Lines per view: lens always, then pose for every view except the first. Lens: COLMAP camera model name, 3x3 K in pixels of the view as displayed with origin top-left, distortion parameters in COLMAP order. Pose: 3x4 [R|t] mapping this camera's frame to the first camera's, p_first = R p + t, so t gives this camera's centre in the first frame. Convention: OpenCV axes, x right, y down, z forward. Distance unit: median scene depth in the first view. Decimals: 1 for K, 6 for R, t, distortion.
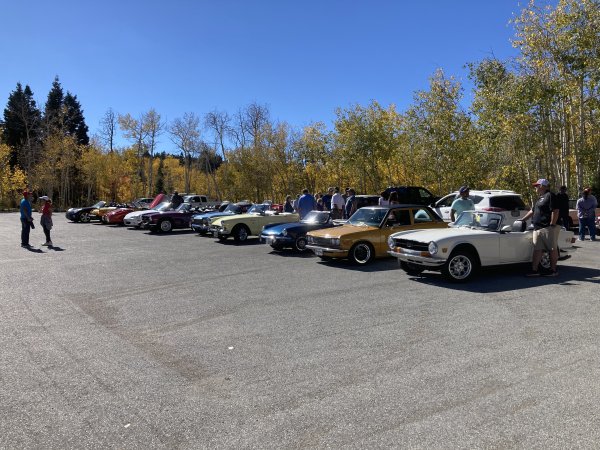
lens RADIAL K [[496.8, 0, 300.3], [0, 496.8, 225.0], [0, 0, 1]] dist [0.056725, -0.056673]
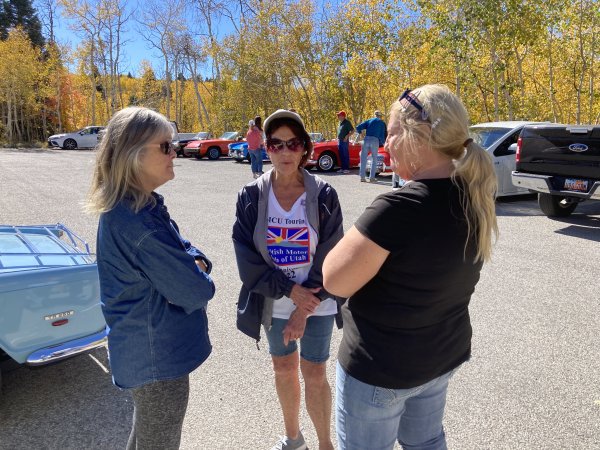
lens RADIAL K [[496.8, 0, 297.9], [0, 496.8, 227.1], [0, 0, 1]] dist [0.056725, -0.056673]
pose [[0.995848, 0.020619, -0.088668, 0.008829], [-0.007503, 0.989288, 0.145784, -0.024866], [0.090725, -0.144513, 0.985335, 0.441615]]
